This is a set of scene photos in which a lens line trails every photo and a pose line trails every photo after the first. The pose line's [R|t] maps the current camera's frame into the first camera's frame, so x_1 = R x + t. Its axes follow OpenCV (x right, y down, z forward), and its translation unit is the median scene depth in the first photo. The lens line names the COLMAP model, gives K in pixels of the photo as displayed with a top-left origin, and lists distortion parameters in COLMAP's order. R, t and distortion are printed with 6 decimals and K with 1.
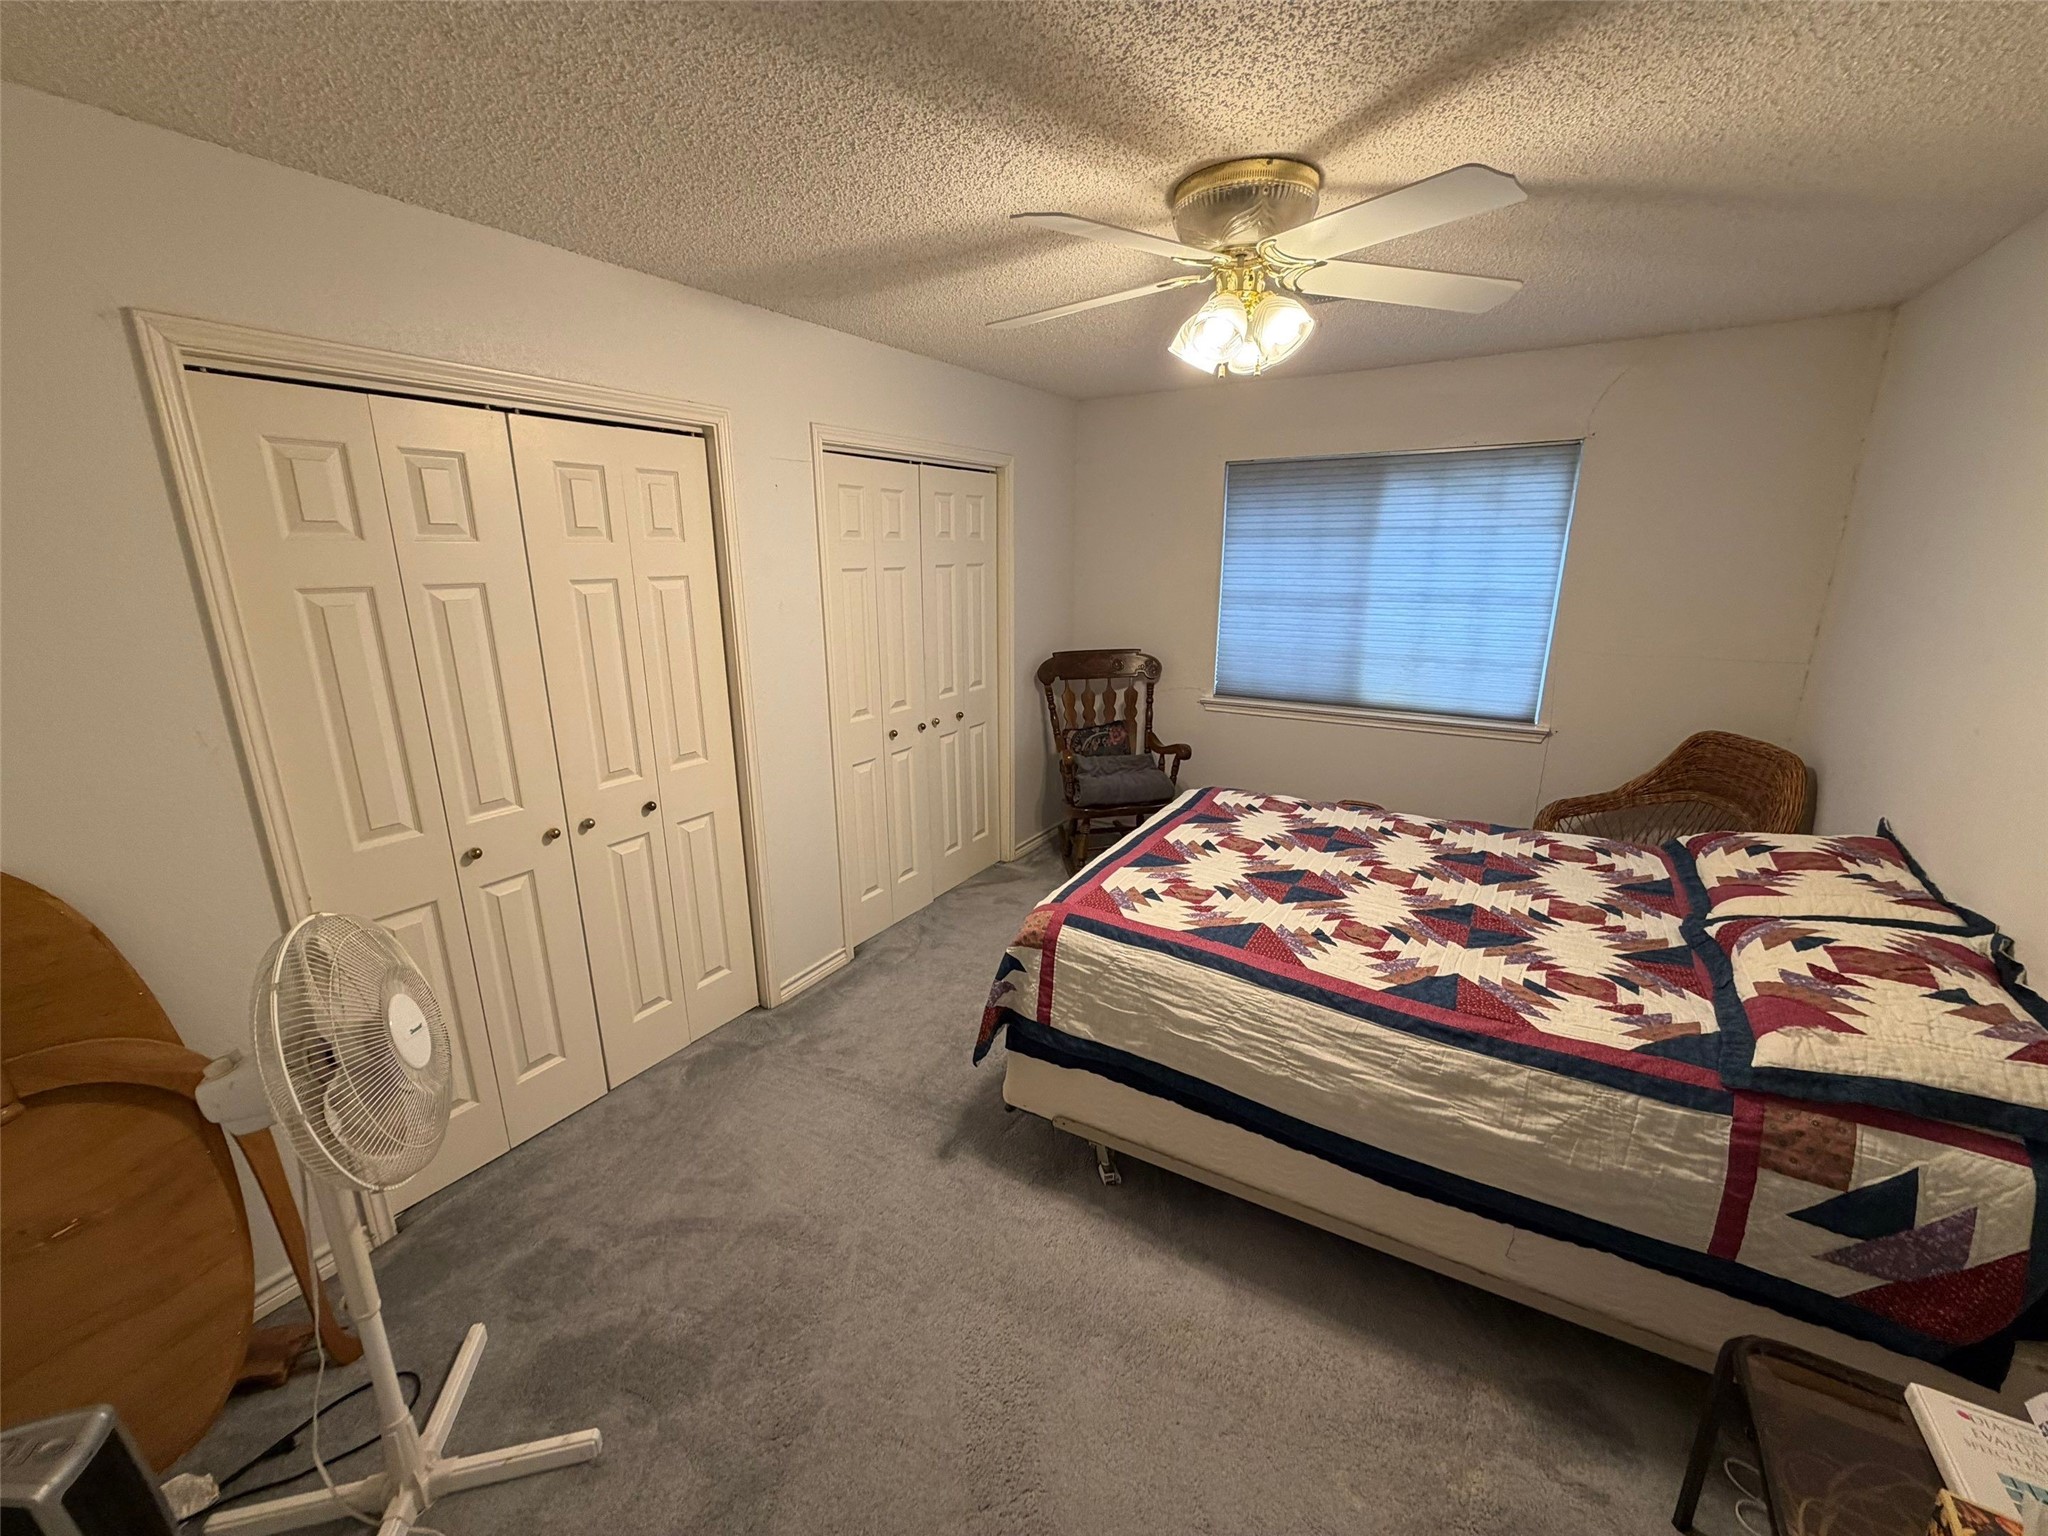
lens RADIAL K [[820.0, 0, 1022.8], [0, 820.0, 761.6], [0, 0, 1]] dist [0.000242, 0.000009]
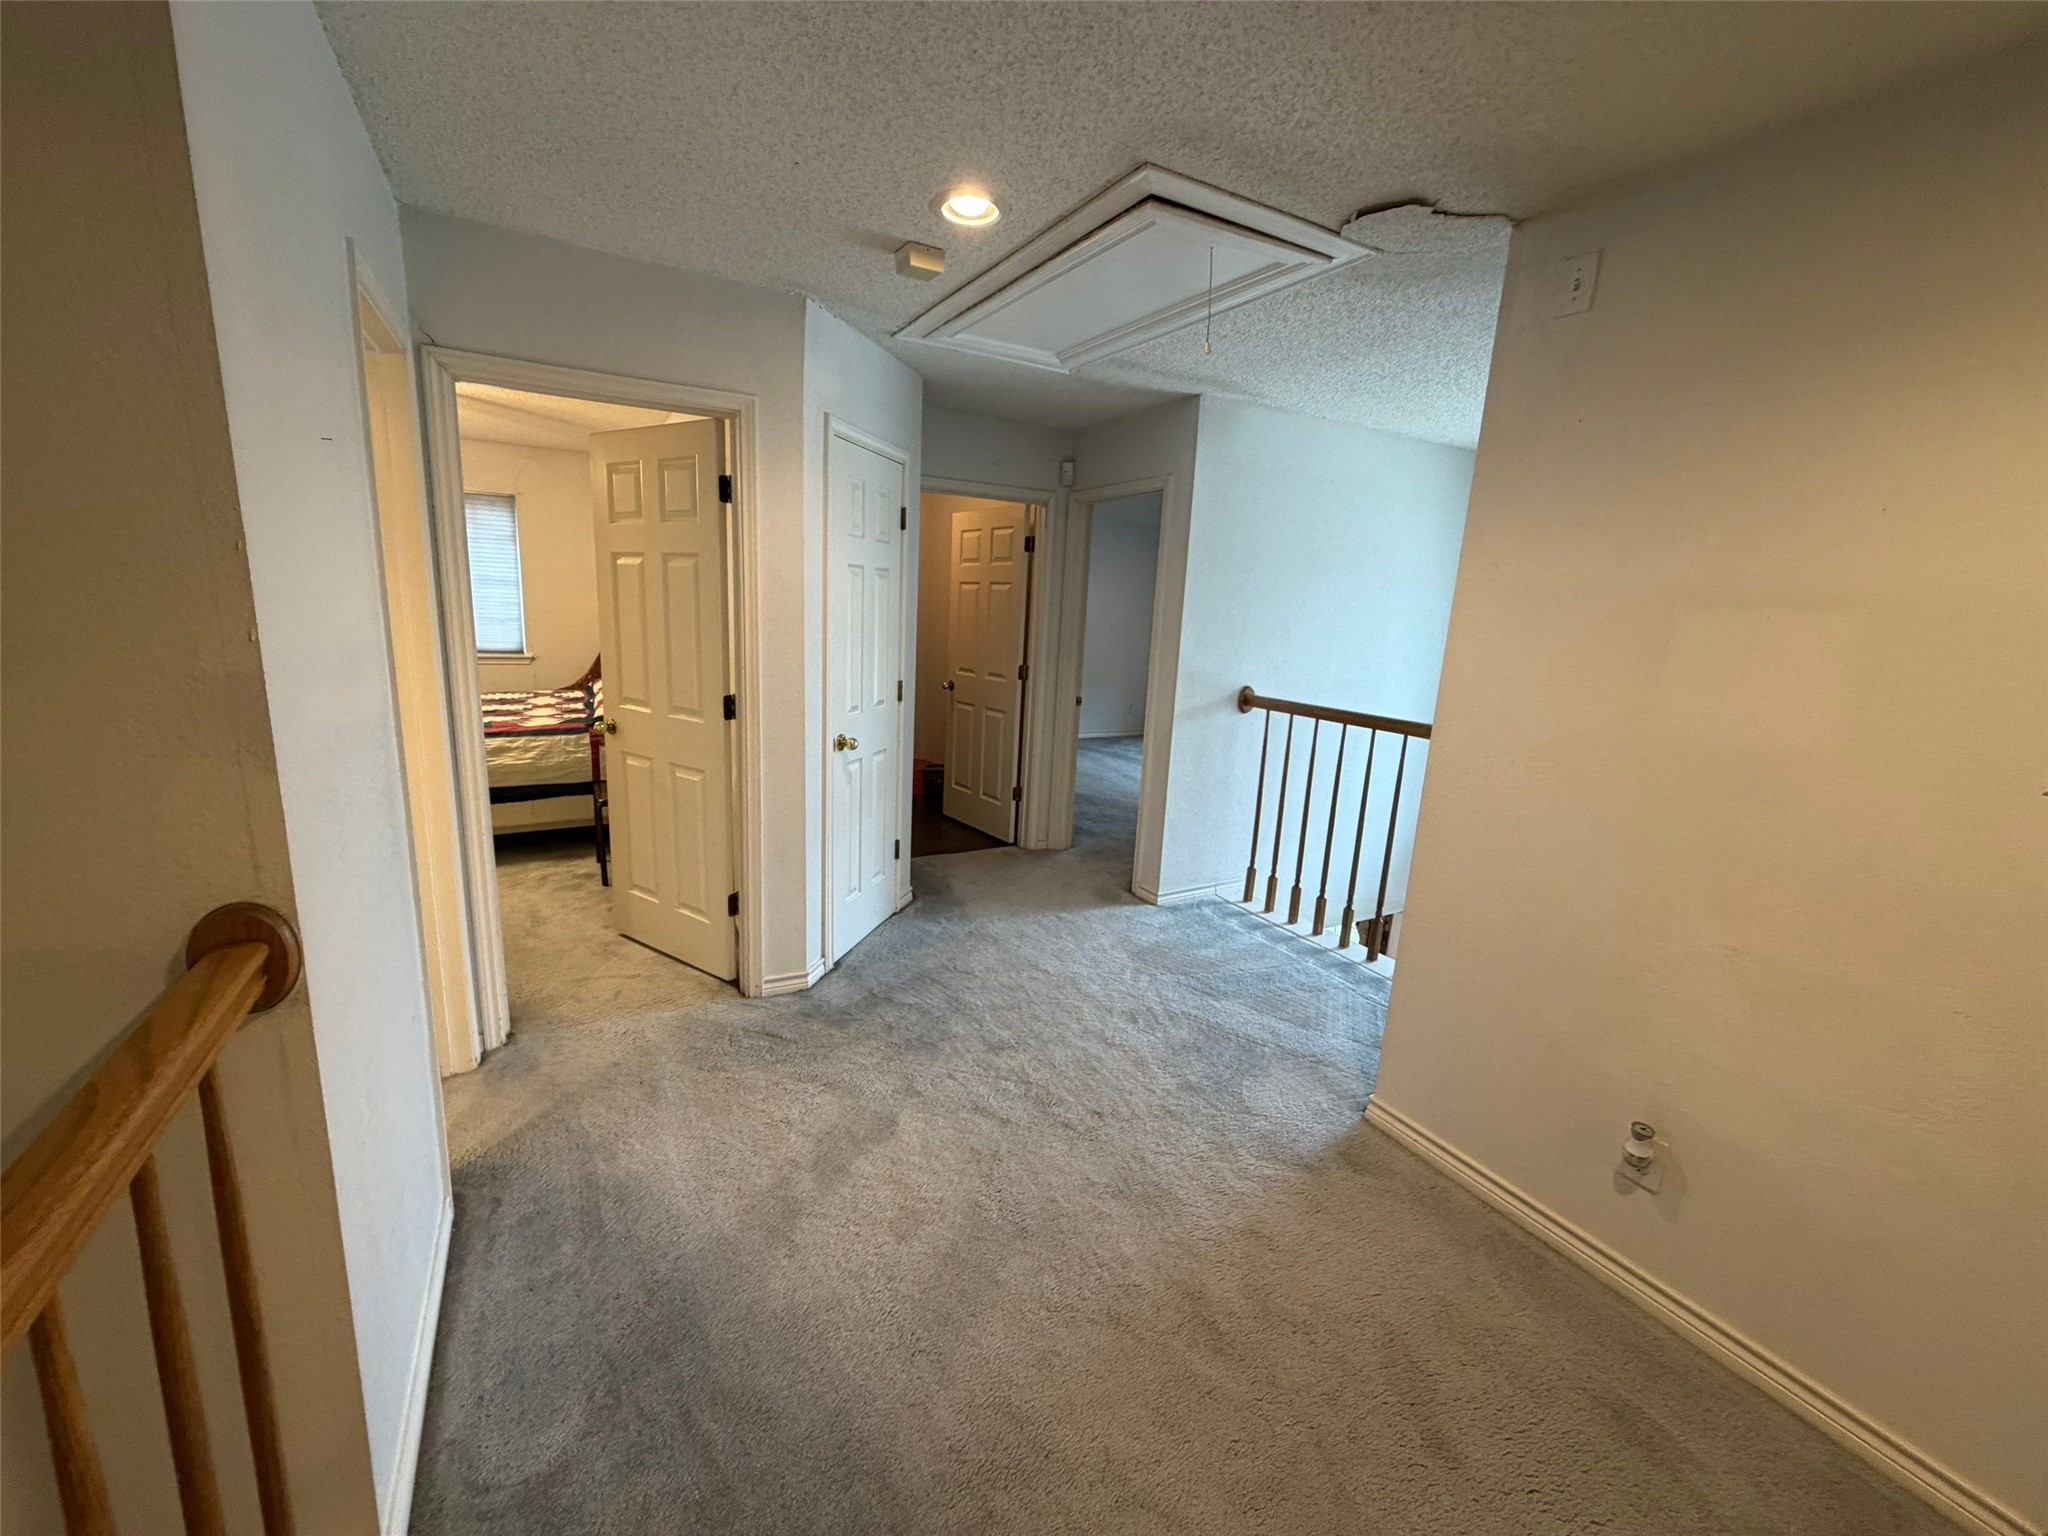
lens RADIAL K [[820.0, 0, 1008.9], [0, 820.0, 761.1], [0, 0, 1]] dist [0.000242, 0.000009]
pose [[0.494969, -0.144020, 0.856892, -0.423880], [0.166802, 0.983576, 0.068962, 0.247727], [-0.852750, 0.108797, 0.510862, -0.801573]]
